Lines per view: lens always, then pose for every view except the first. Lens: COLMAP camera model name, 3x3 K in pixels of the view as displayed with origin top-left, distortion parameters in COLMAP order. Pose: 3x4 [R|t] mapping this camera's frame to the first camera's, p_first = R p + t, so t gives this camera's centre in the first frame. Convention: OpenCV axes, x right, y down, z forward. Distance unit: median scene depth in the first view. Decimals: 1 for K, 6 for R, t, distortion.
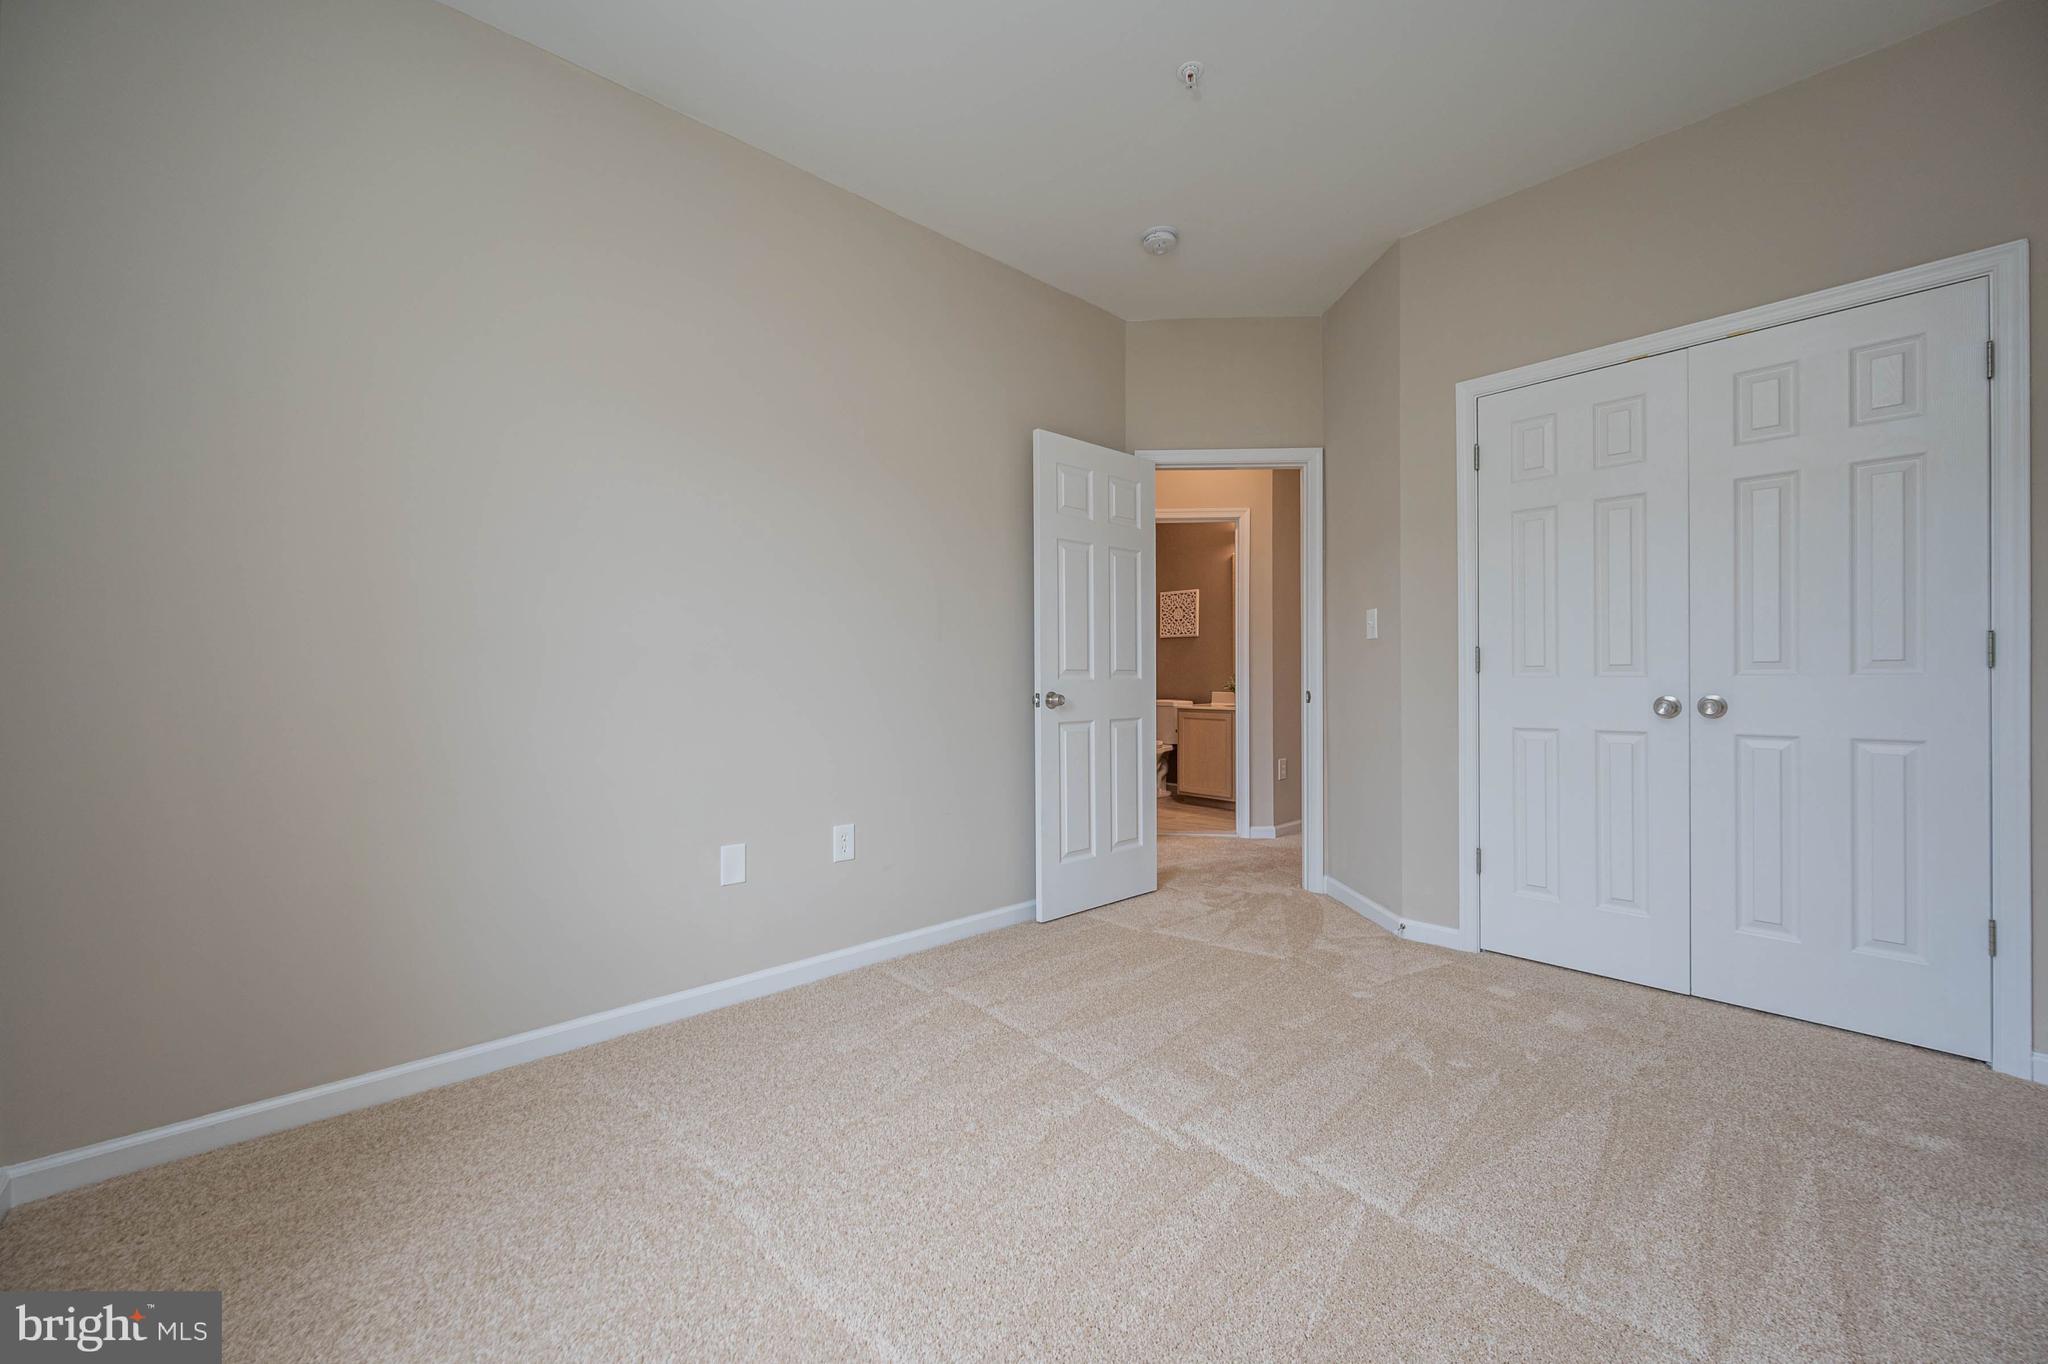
lens RADIAL K [[809.7, 0, 1020.7], [0, 809.7, 682.4], [0, 0, 1]] dist [-0.001066, 0.000166]
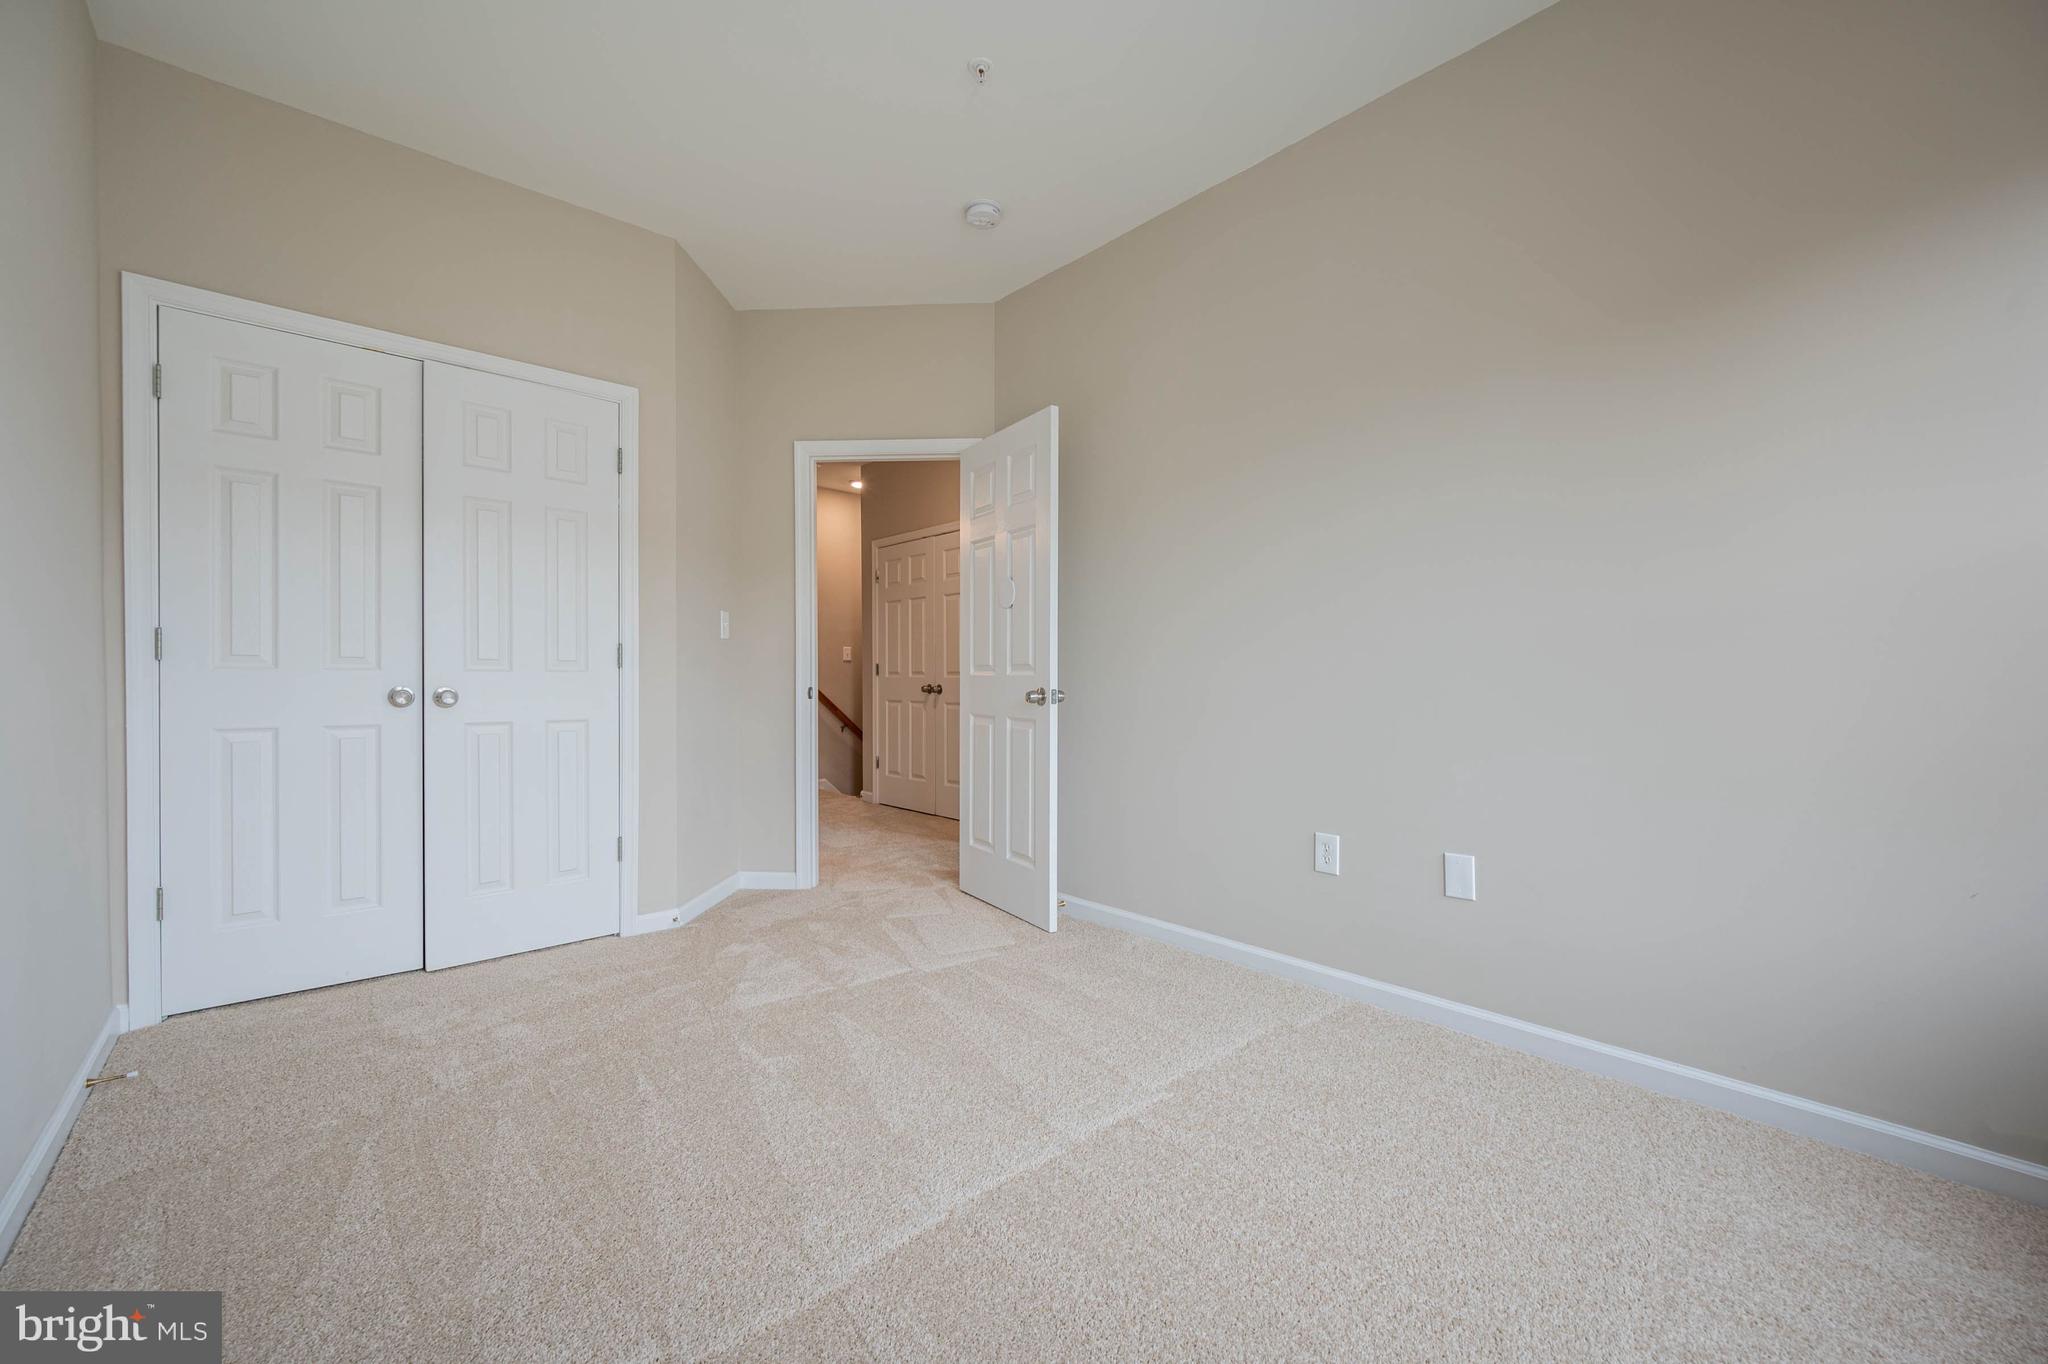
lens RADIAL K [[809.7, 0, 1020.7], [0, 809.7, 682.4], [0, 0, 1]] dist [-0.001066, 0.000166]
pose [[0.032694, -0.004332, 0.999456, -0.255808], [-0.006113, 0.999971, 0.004534, -0.000365], [-0.999447, -0.006258, 0.032666, 0.216889]]
